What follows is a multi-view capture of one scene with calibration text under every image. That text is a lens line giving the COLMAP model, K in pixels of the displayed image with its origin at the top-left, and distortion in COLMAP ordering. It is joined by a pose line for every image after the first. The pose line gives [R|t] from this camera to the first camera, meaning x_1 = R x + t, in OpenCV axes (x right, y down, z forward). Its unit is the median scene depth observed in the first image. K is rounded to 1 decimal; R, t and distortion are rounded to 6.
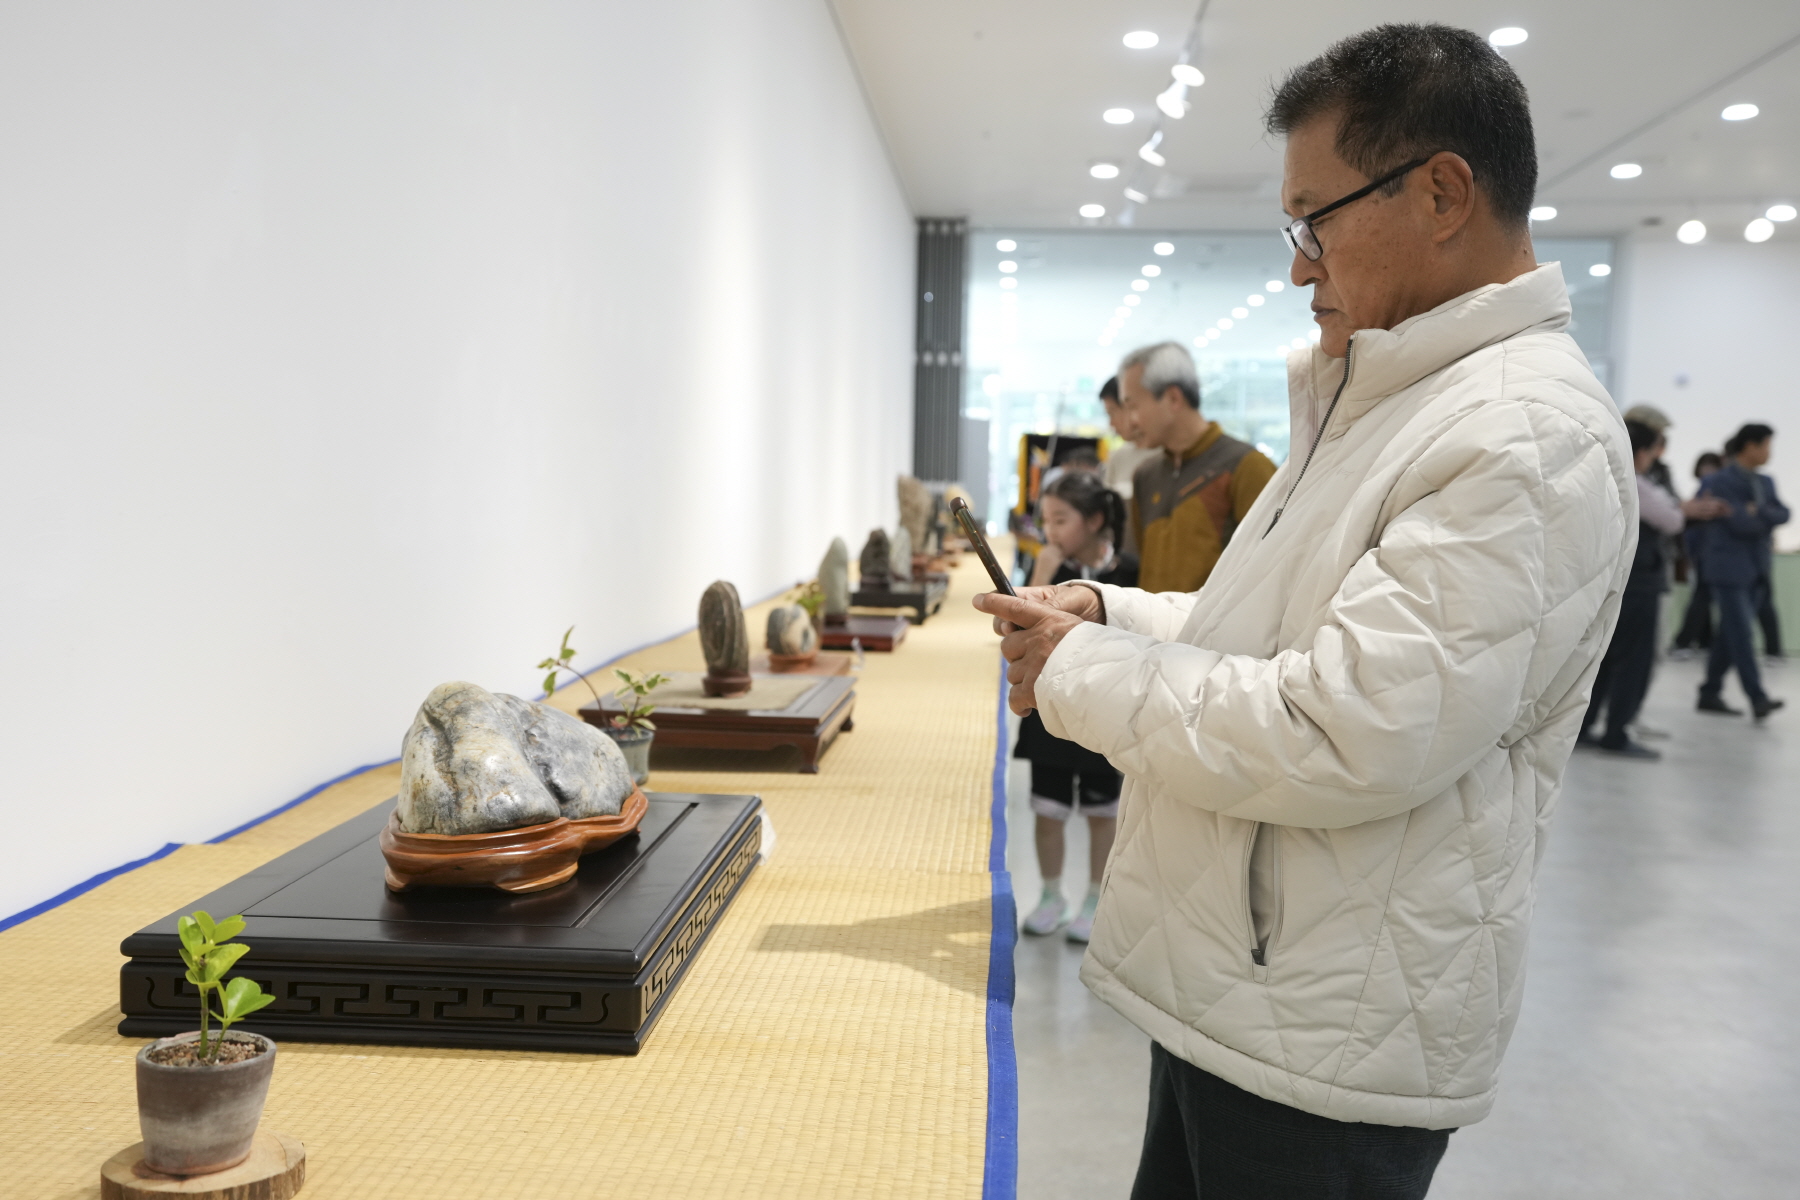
lens RADIAL K [[1796.3, 0, 900.6], [0, 1796.3, 599.0], [0, 0, 1]] dist [-0.000482, 0.000000]
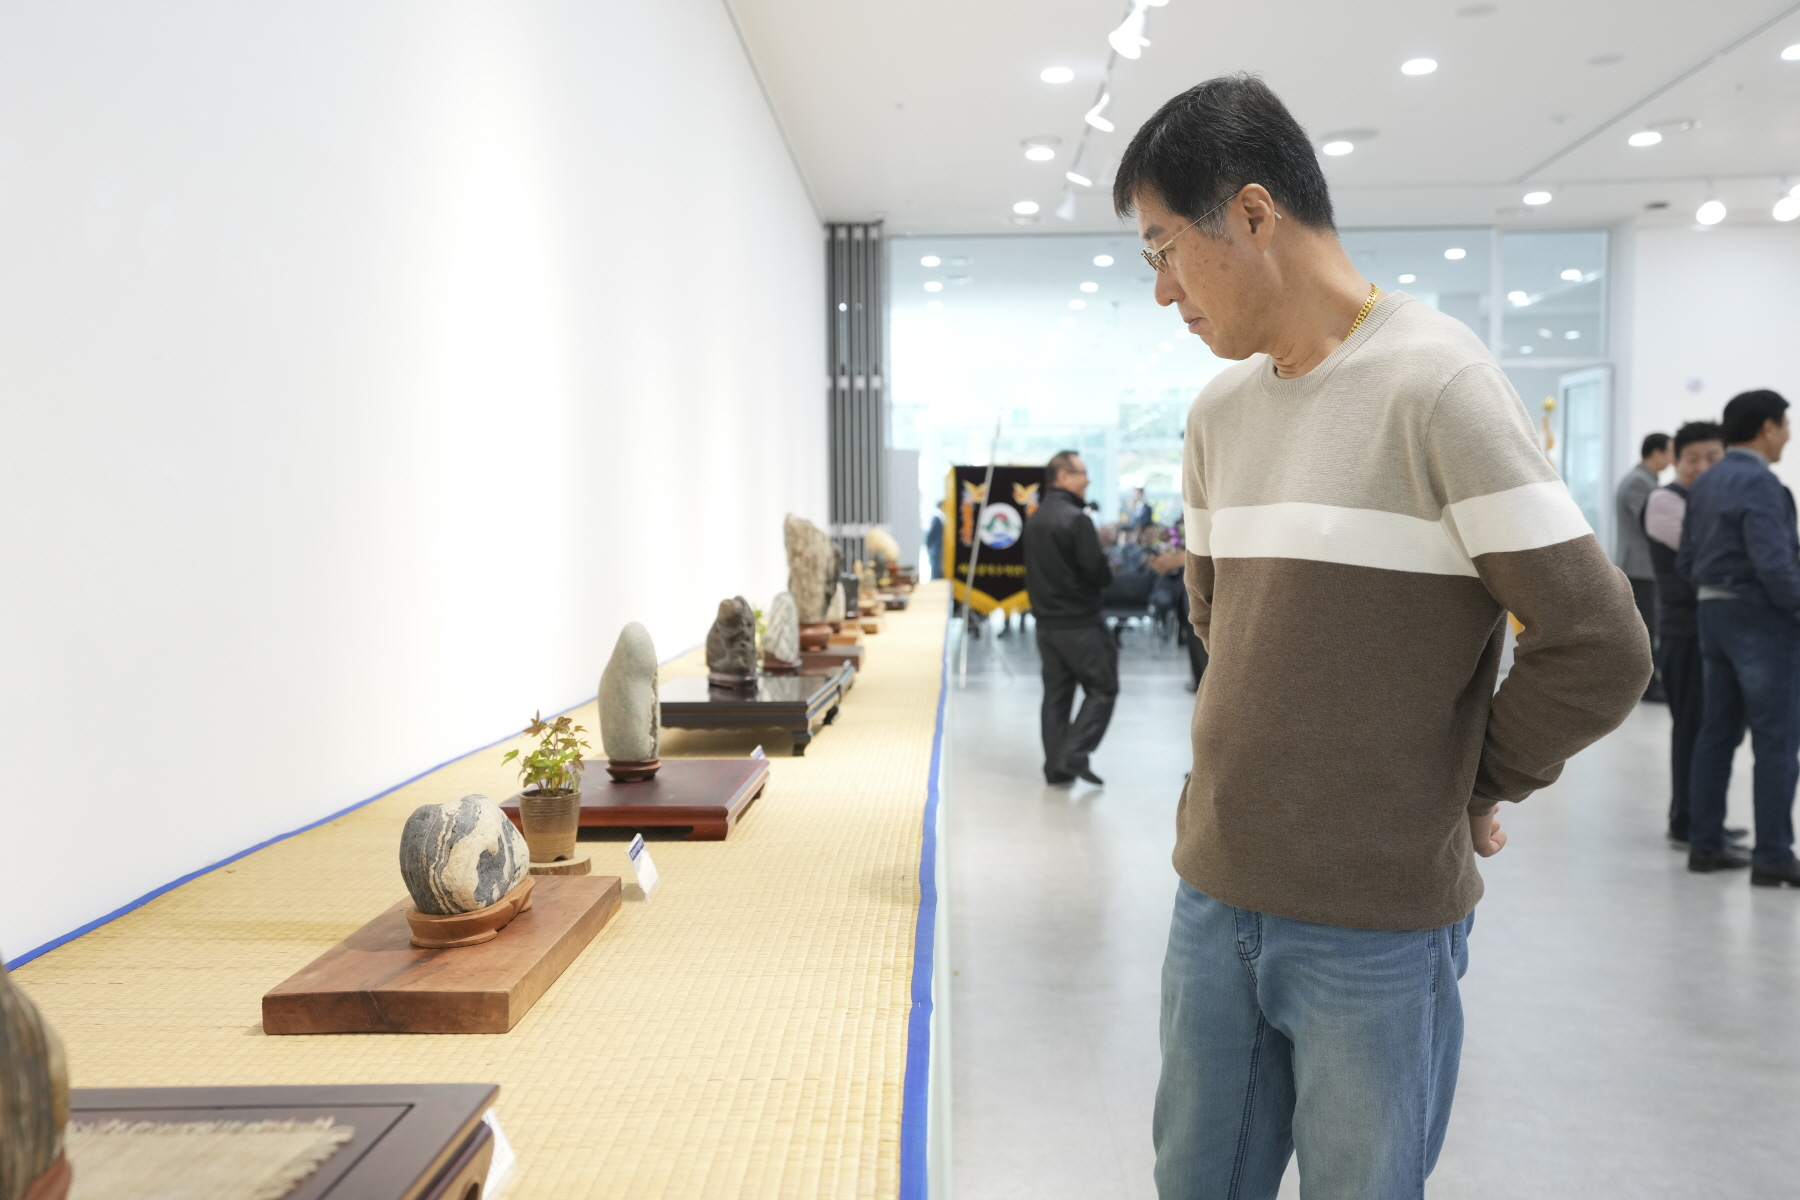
lens RADIAL K [[1796.3, 0, 900.2], [0, 1796.3, 602.0], [0, 0, 1]] dist [-0.000482, 0.000000]
pose [[0.998935, -0.030846, 0.034320, 0.010541], [0.031570, 0.999286, -0.020763, -0.009415], [-0.033655, 0.021825, 0.999195, 0.143861]]
